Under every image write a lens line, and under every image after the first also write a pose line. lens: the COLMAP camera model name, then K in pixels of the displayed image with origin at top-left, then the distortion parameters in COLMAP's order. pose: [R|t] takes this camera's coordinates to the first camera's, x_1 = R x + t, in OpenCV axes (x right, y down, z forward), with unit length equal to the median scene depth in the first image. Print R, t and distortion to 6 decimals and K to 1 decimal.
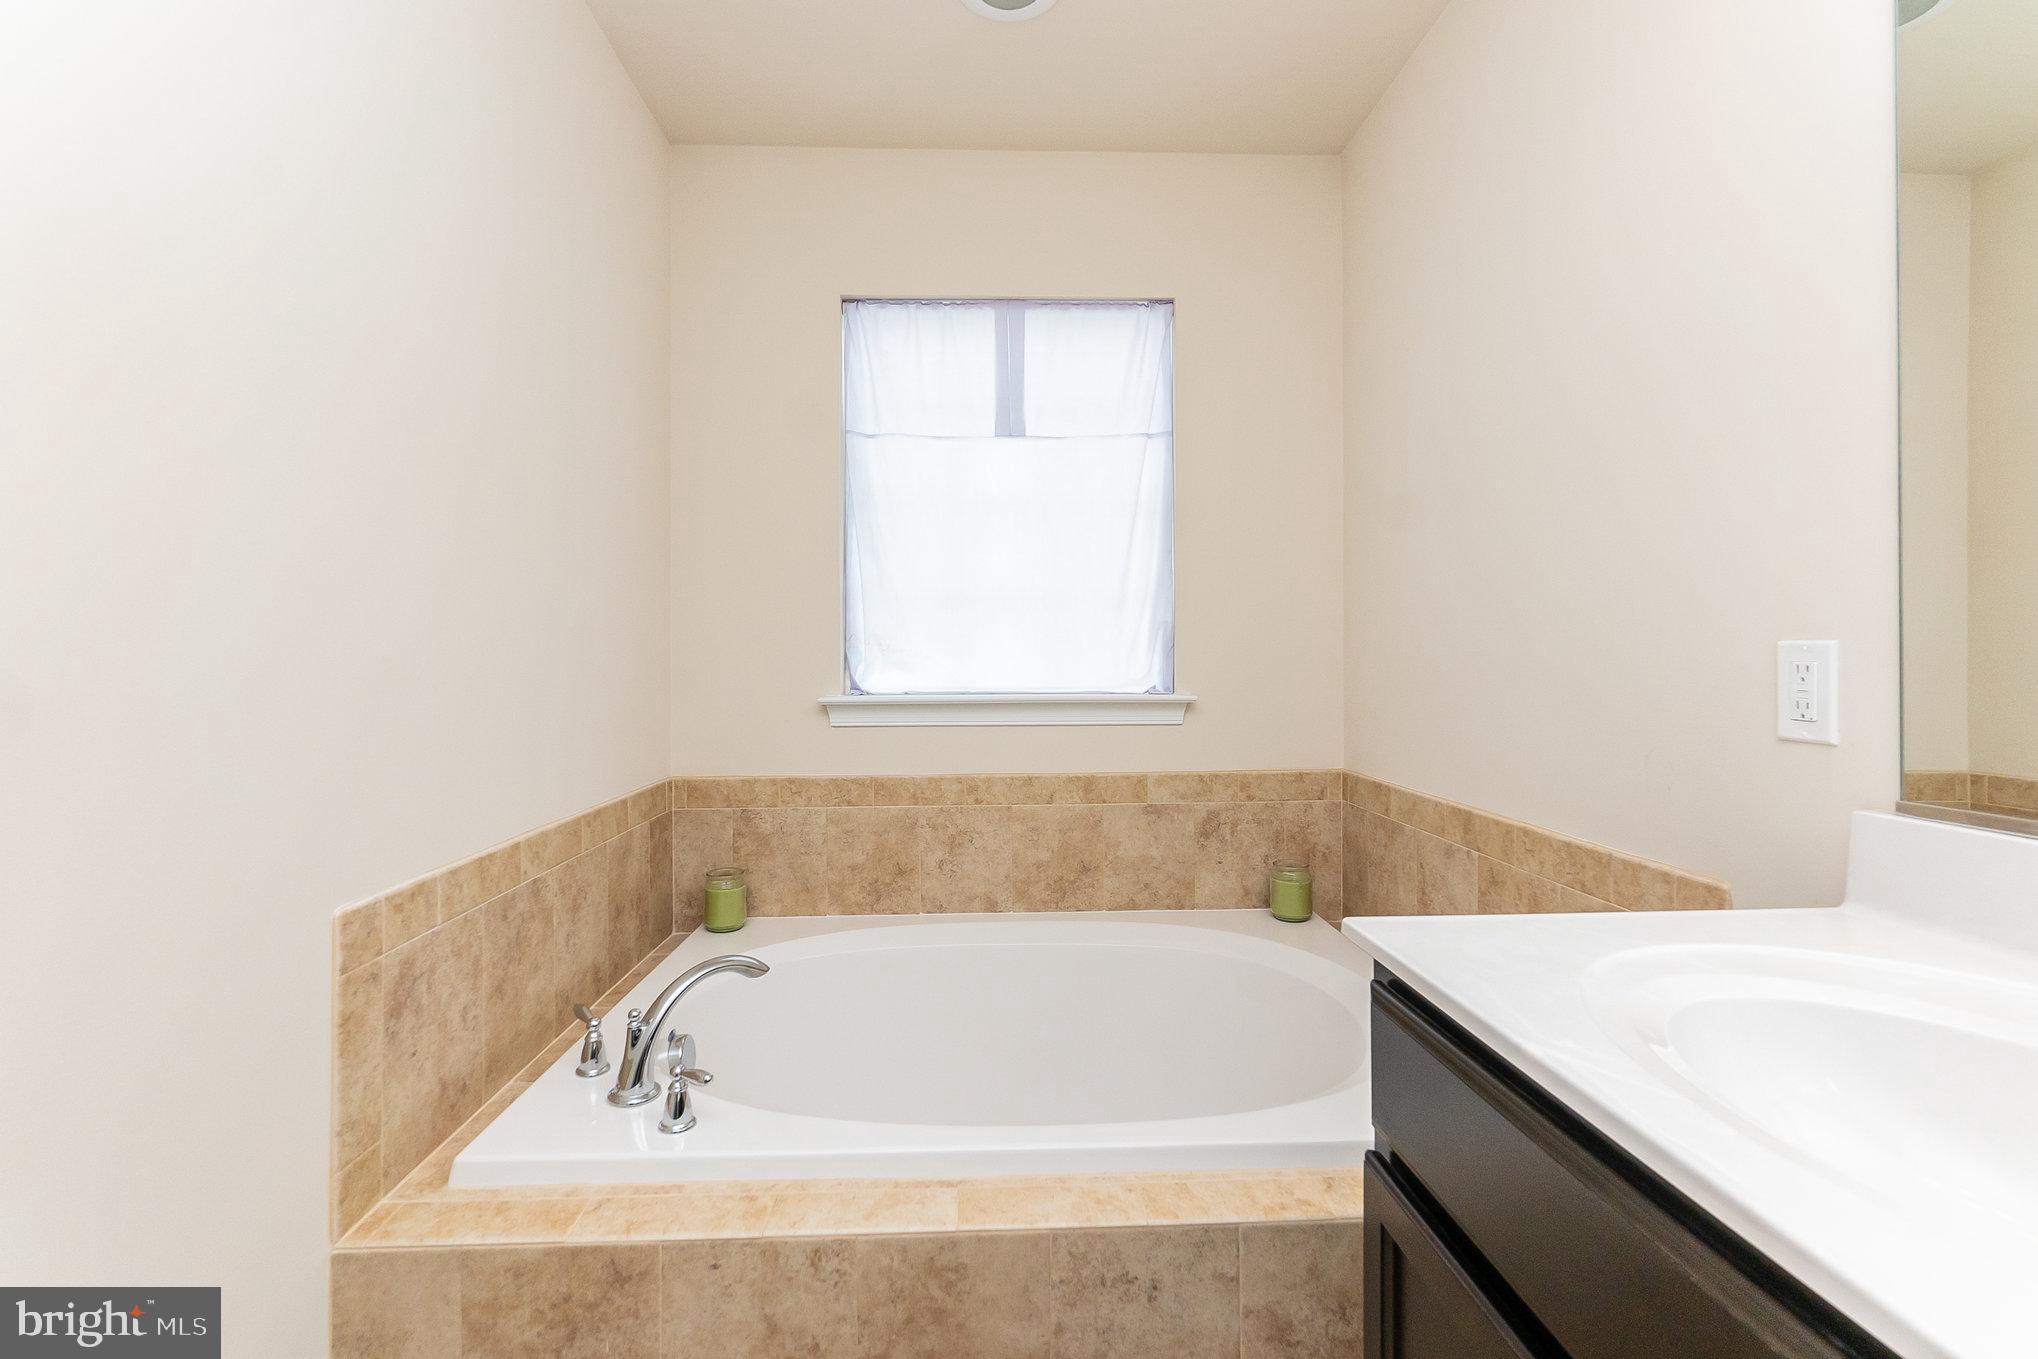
lens RADIAL K [[878.5, 0, 1010.6], [0, 878.5, 662.3], [0, 0, 1]] dist [-0.004093, 0.000668]
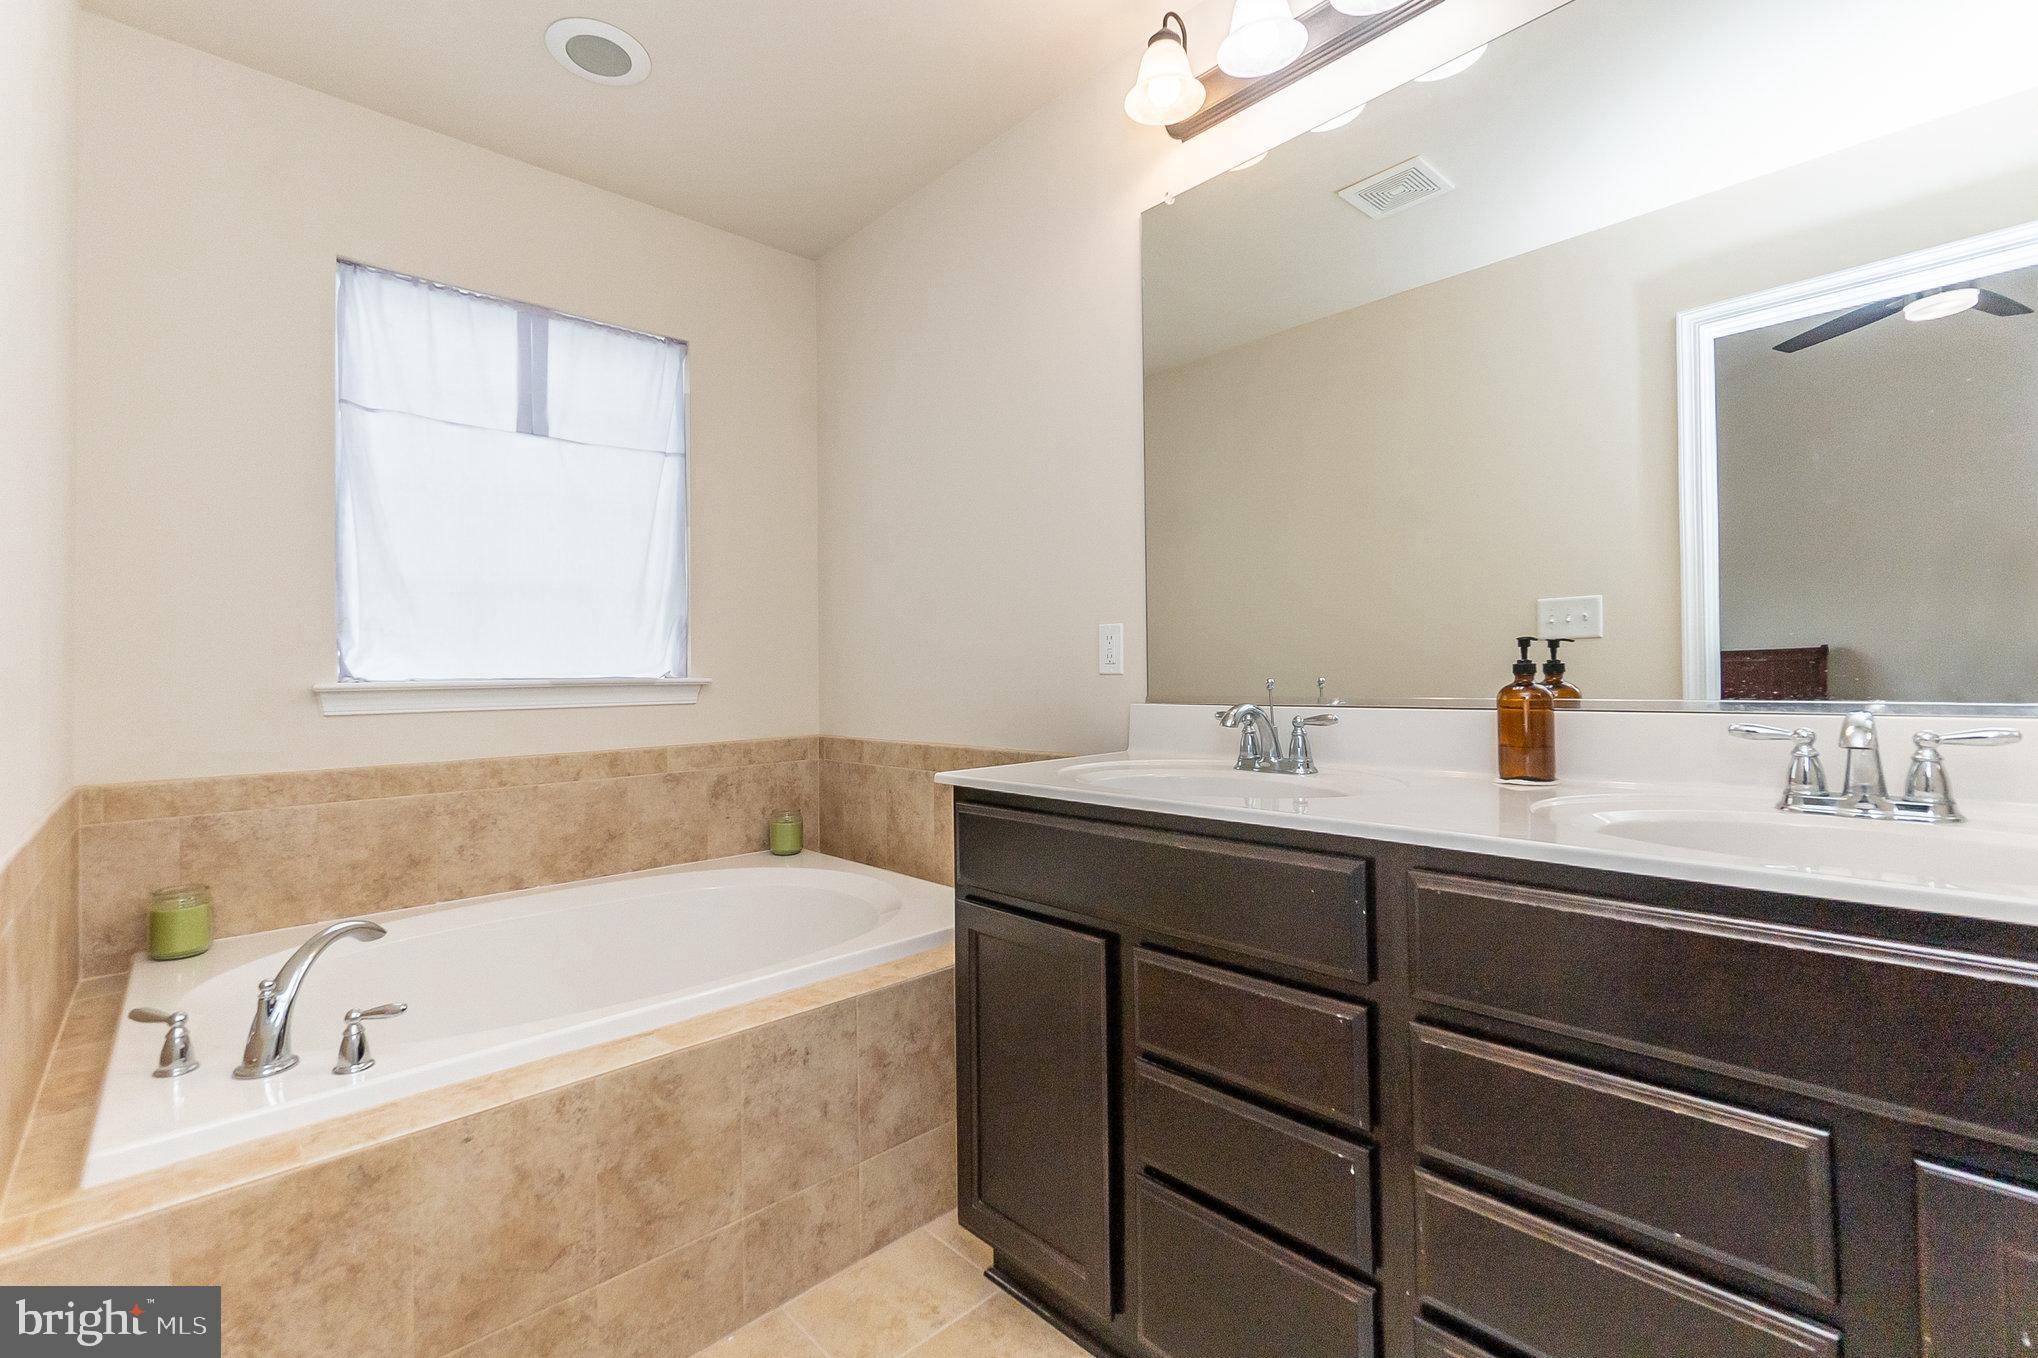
lens RADIAL K [[878.5, 0, 1010.6], [0, 878.5, 661.8], [0, 0, 1]] dist [-0.004093, 0.000668]
pose [[0.758431, 0.000026, 0.651753, -0.258401], [0.012530, 0.999815, -0.014621, 0.038809], [-0.651633, 0.019255, 0.758290, -0.170238]]
